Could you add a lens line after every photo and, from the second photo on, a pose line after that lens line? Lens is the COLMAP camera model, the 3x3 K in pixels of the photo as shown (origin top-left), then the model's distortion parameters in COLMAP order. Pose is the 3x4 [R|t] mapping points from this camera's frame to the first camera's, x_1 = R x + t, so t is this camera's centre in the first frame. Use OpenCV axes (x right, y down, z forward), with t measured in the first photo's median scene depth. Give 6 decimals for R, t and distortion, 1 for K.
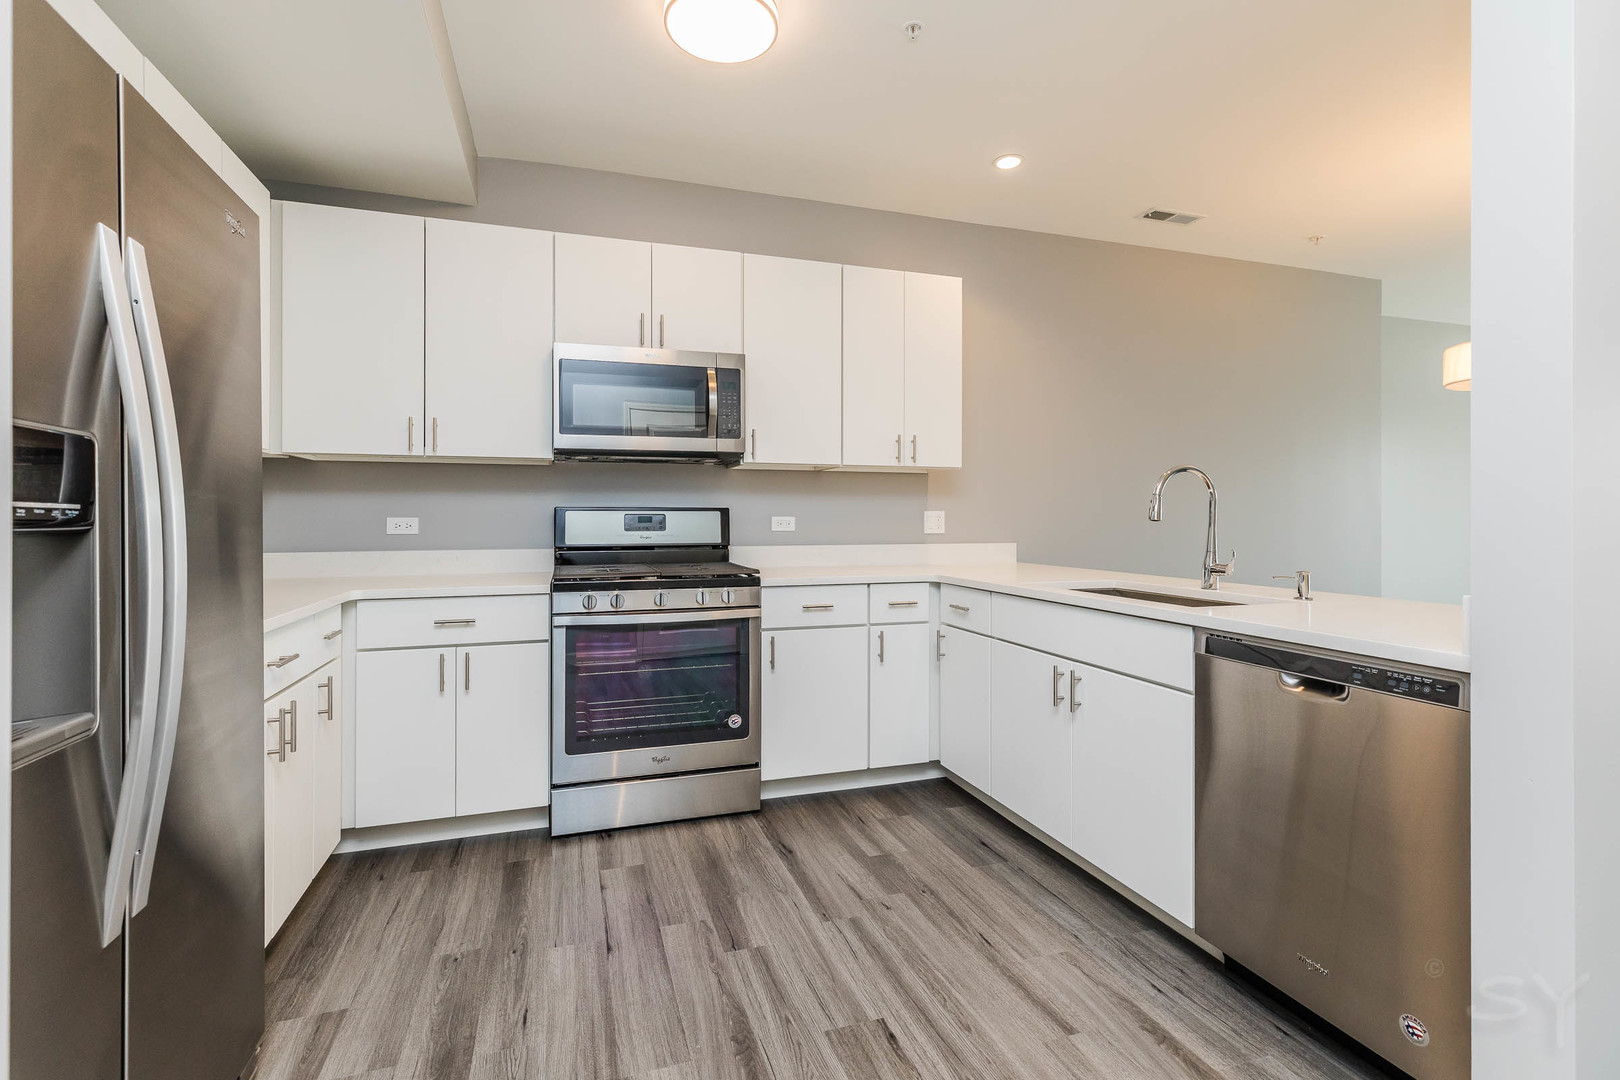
lens RADIAL K [[733.0, 0, 801.3], [0, 733.0, 517.8], [0, 0, 1]] dist [0.003578, 0.000533]
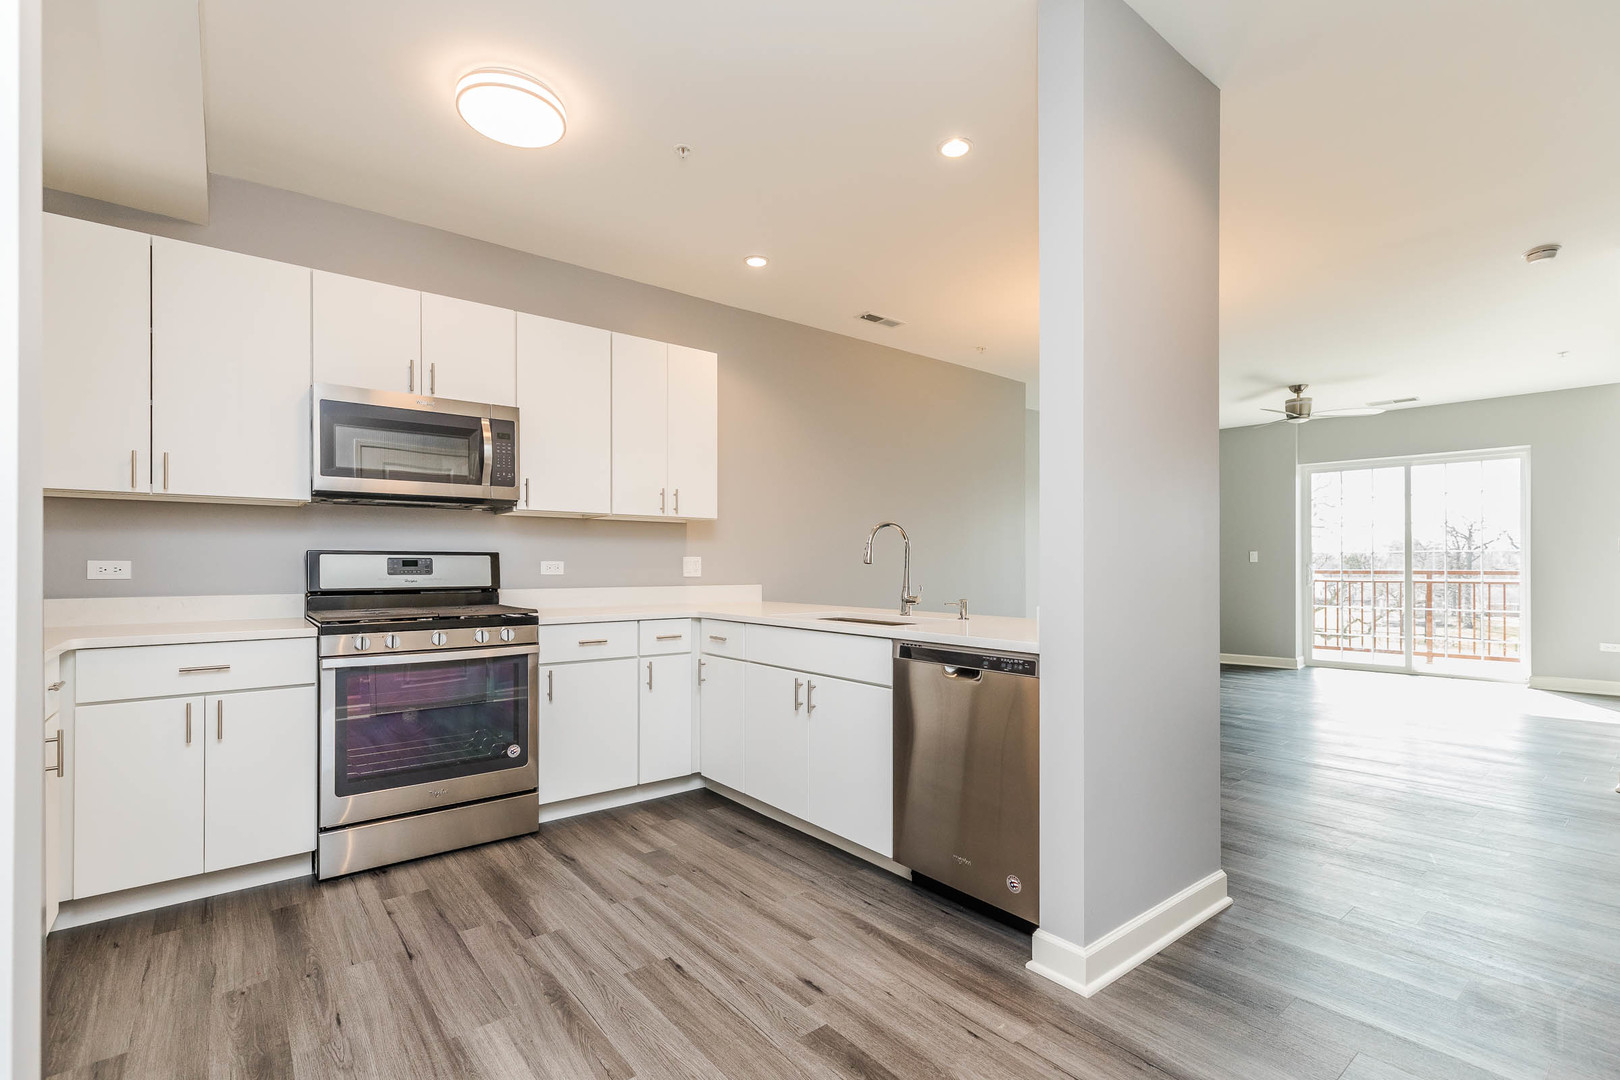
lens RADIAL K [[742.5, 0, 809.7], [0, 742.5, 565.5], [0, 0, 1]] dist [0.000884, 0.000088]
pose [[0.934621, 0.000099, 0.355645, -0.078978], [0.000564, 0.999998, -0.001761, 0.009250], [-0.355645, 0.001846, 0.934619, -0.184631]]
